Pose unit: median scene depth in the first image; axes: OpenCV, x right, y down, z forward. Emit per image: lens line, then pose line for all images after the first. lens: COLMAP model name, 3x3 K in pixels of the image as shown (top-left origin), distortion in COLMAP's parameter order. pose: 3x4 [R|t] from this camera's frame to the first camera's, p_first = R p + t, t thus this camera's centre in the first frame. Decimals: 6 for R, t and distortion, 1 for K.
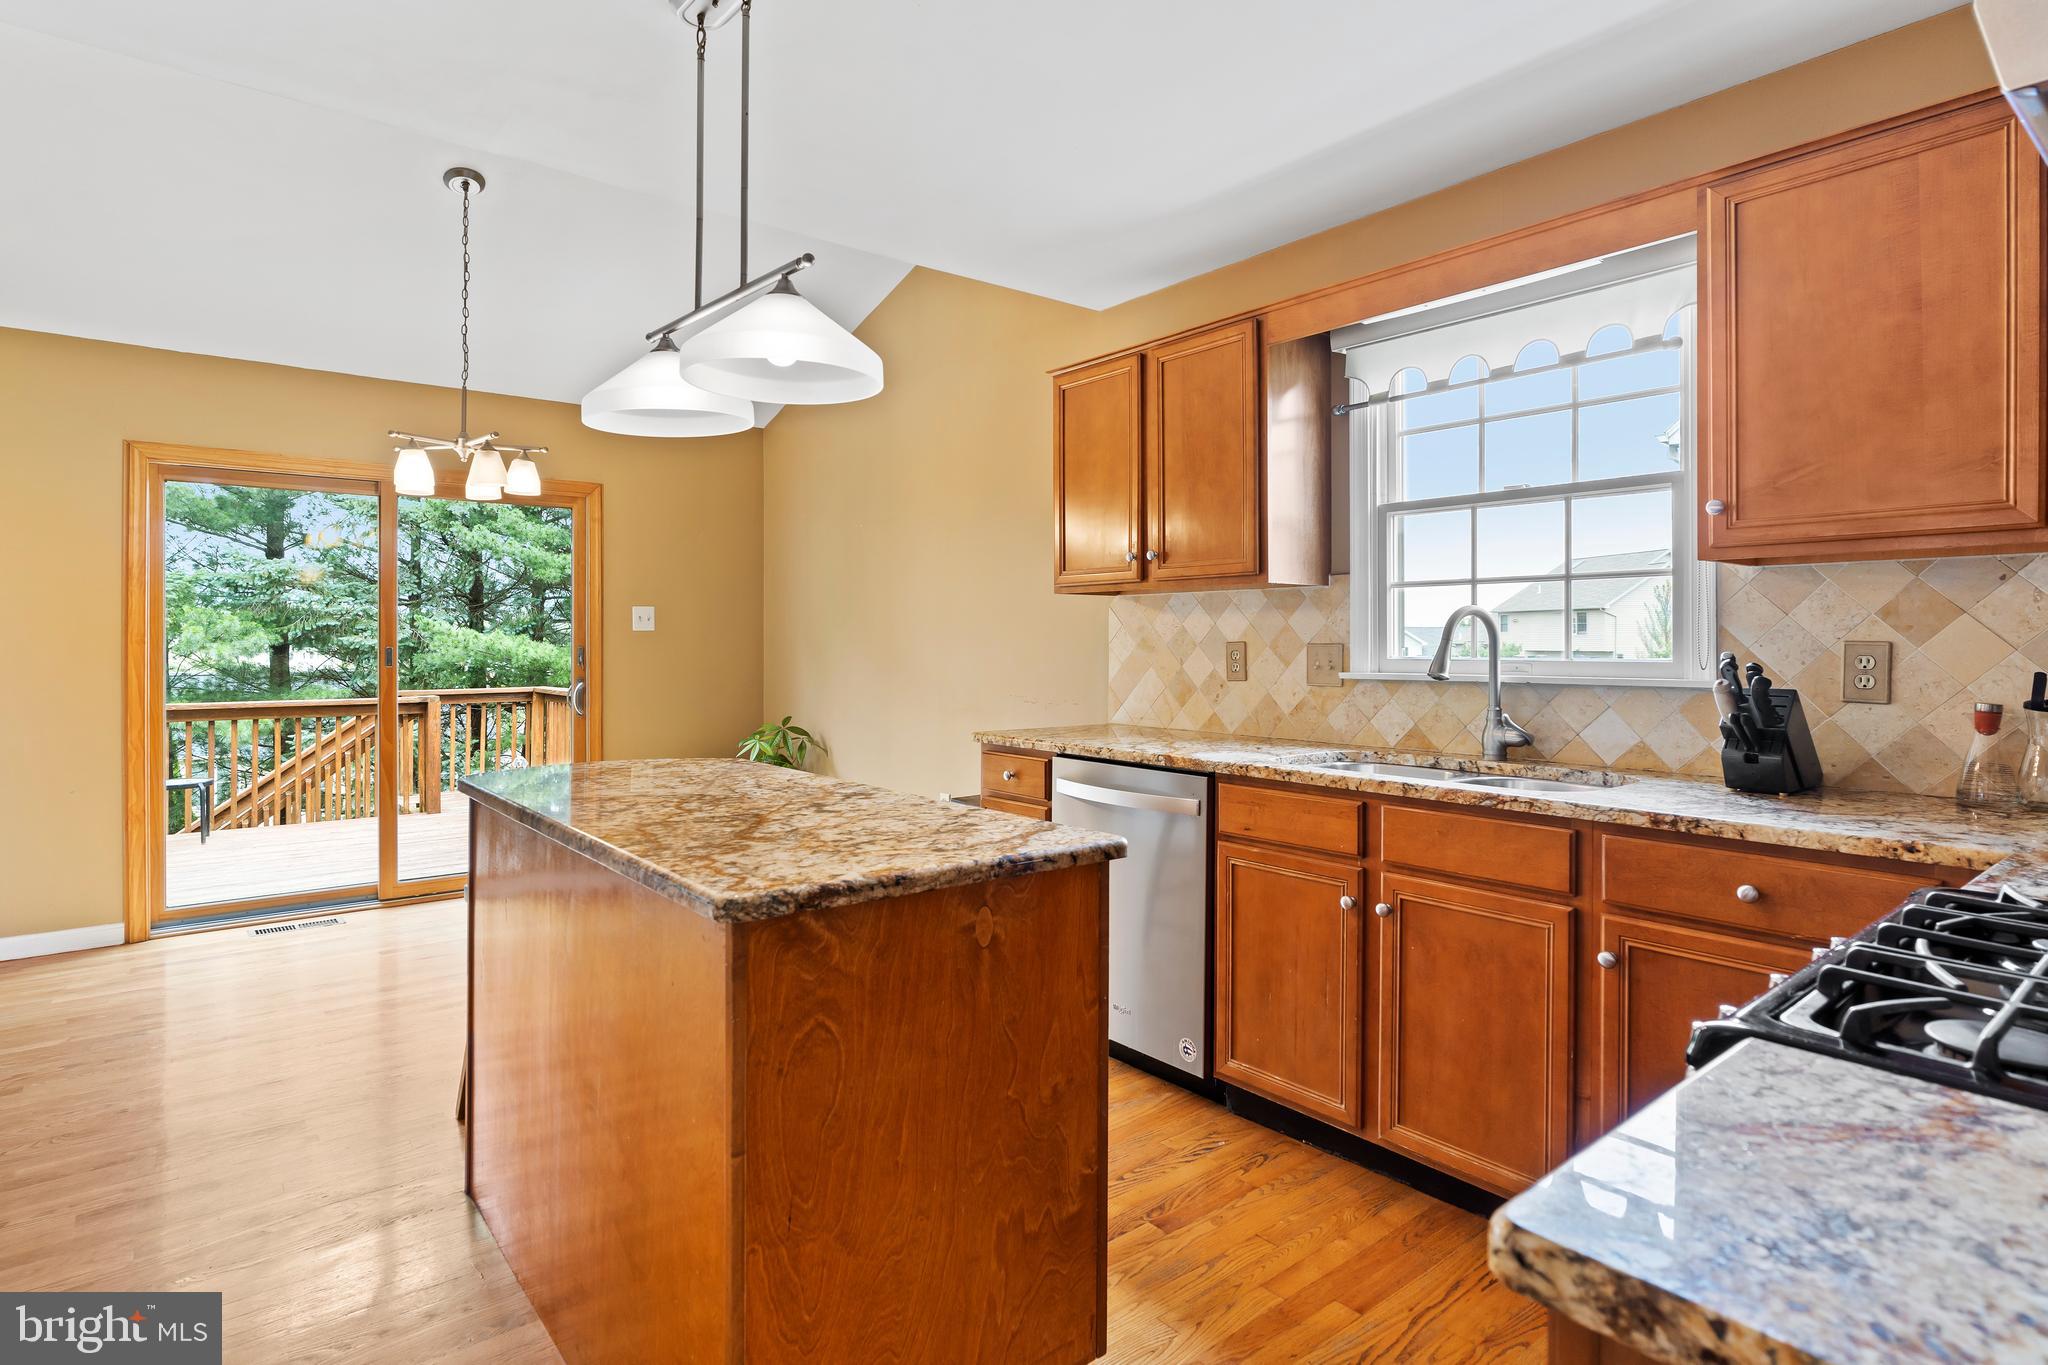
lens RADIAL K [[1058.7, 0, 1011.0], [0, 1058.7, 648.7], [0, 0, 1]] dist [-0.007843, 0.005349]
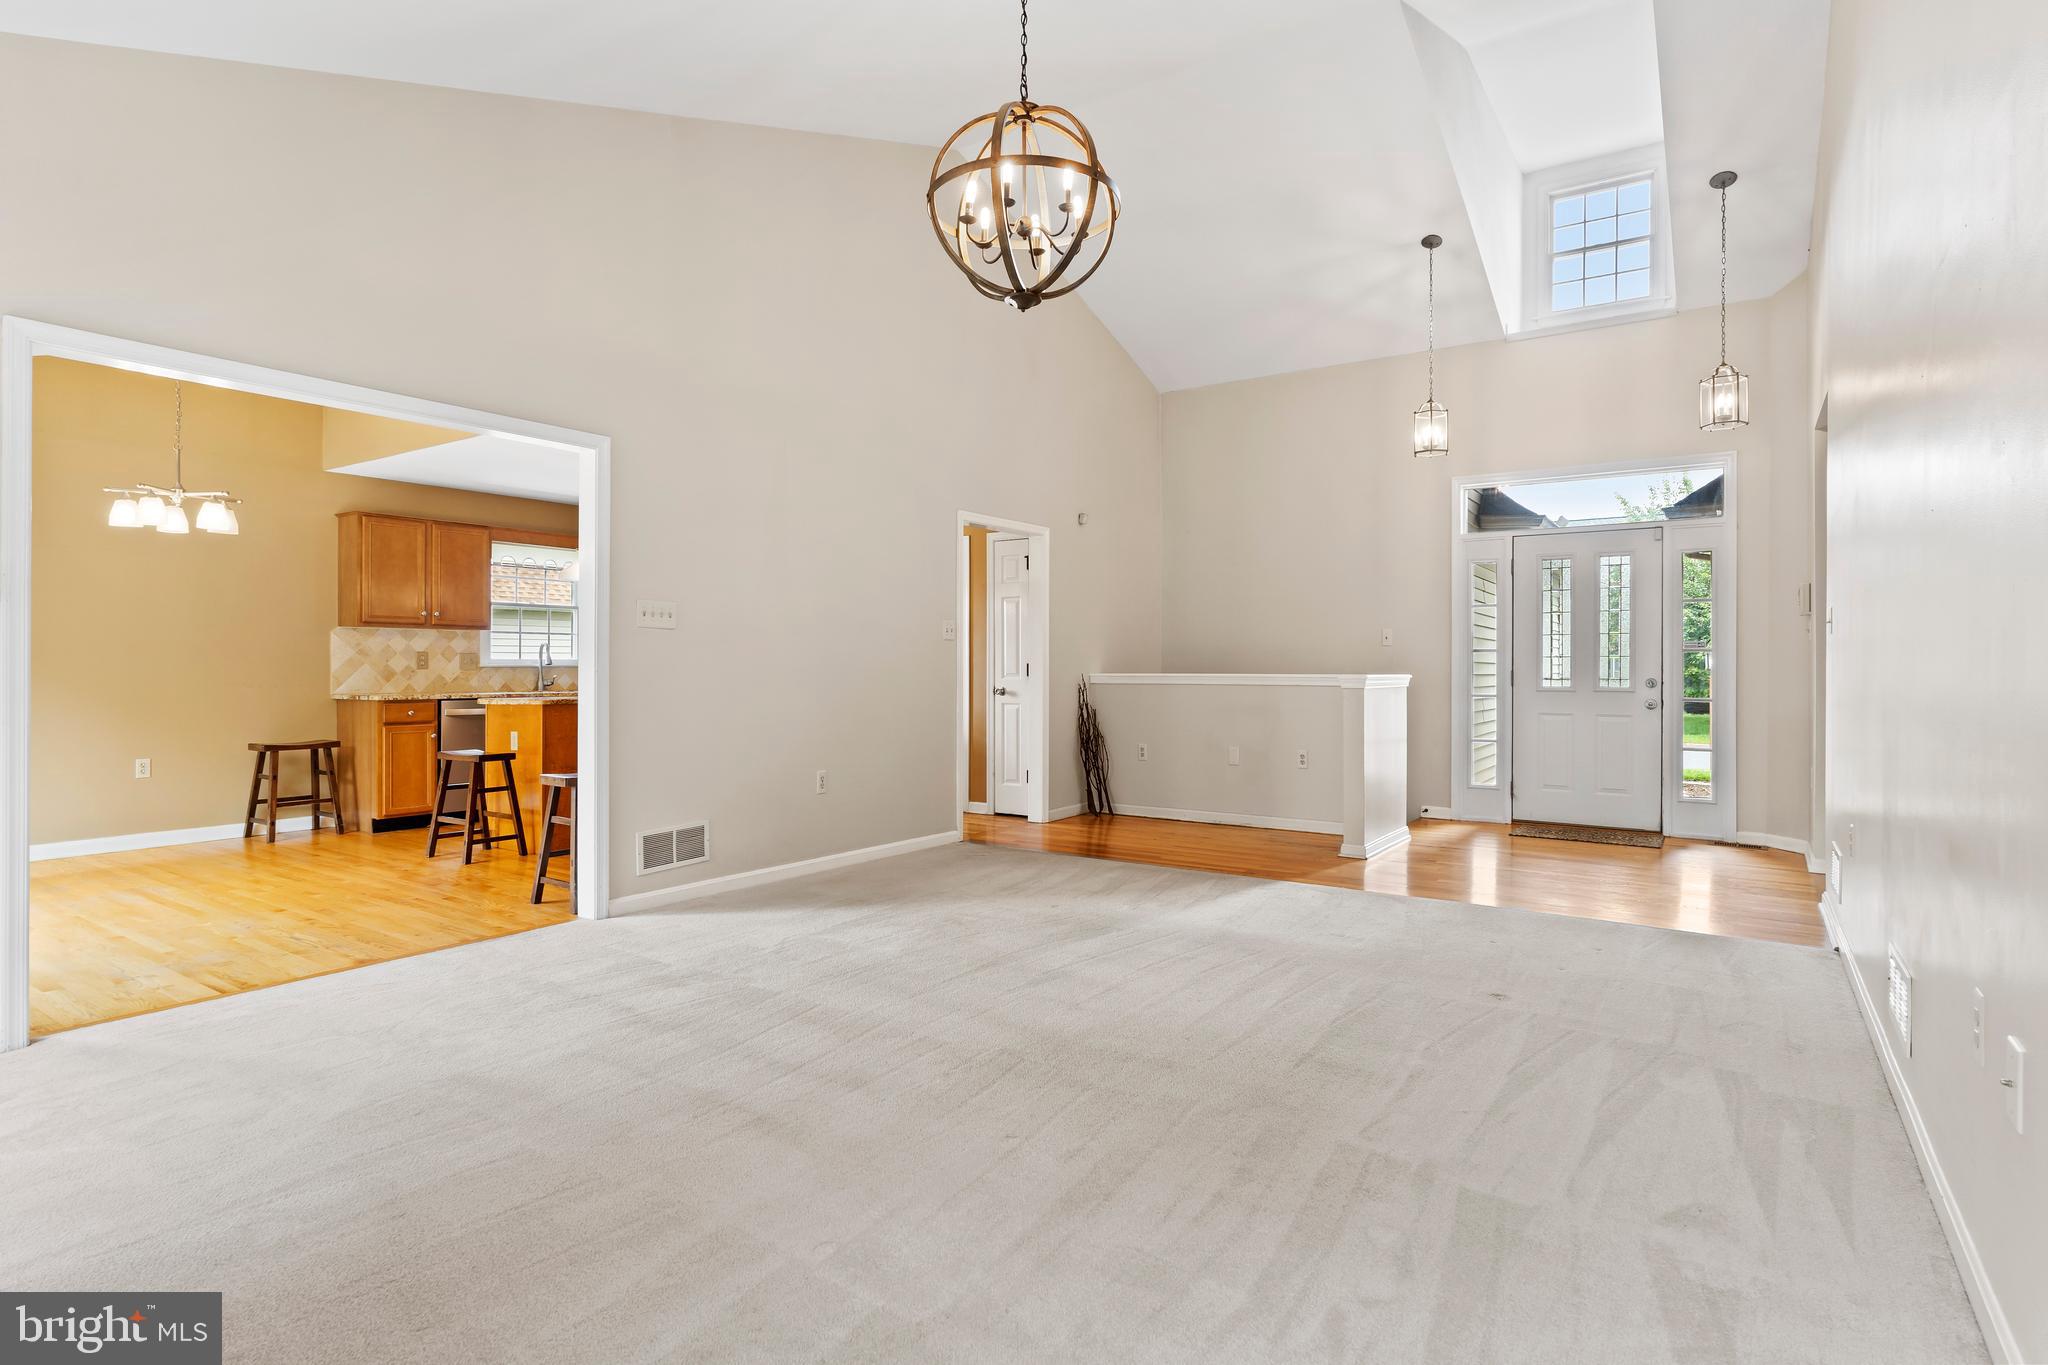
lens RADIAL K [[1058.7, 0, 1018.0], [0, 1058.7, 668.9], [0, 0, 1]] dist [-0.007843, 0.005349]
pose [[-0.288501, -0.000770, 0.957479, -2.578162], [0.004292, 0.999989, 0.002098, 0.034555], [-0.957470, 0.004715, -0.288494, 0.481748]]
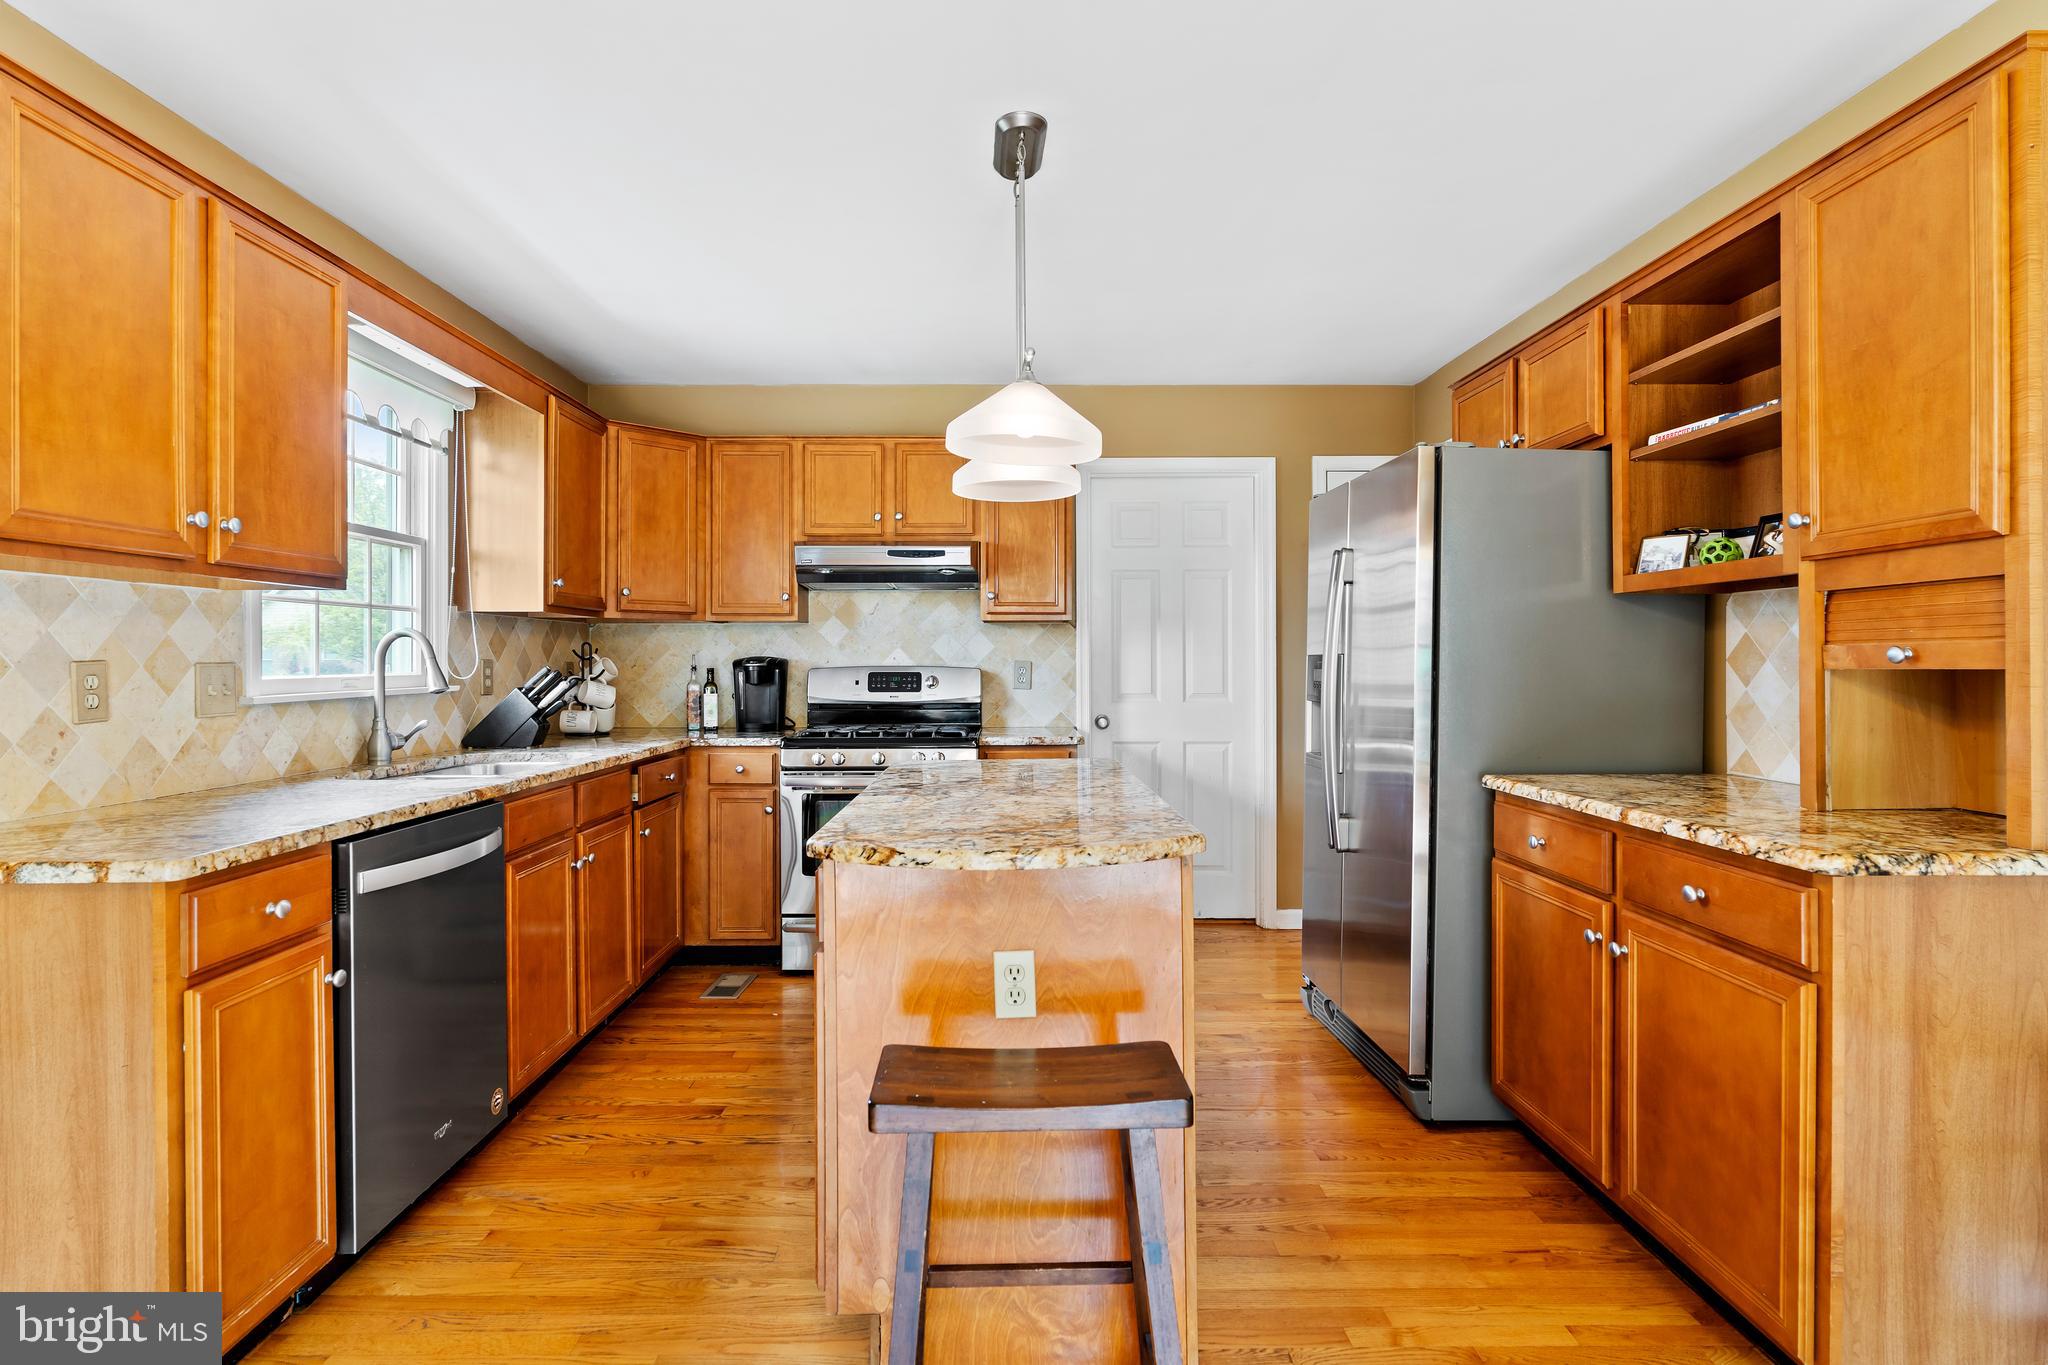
lens RADIAL K [[1058.7, 0, 1014.7], [0, 1058.7, 657.6], [0, 0, 1]] dist [-0.007843, 0.005349]
pose [[-0.787801, 0.002896, 0.615923, -0.674208], [0.007080, 0.999965, 0.004355, -0.007901], [-0.615889, 0.007792, -0.787794, 1.287763]]
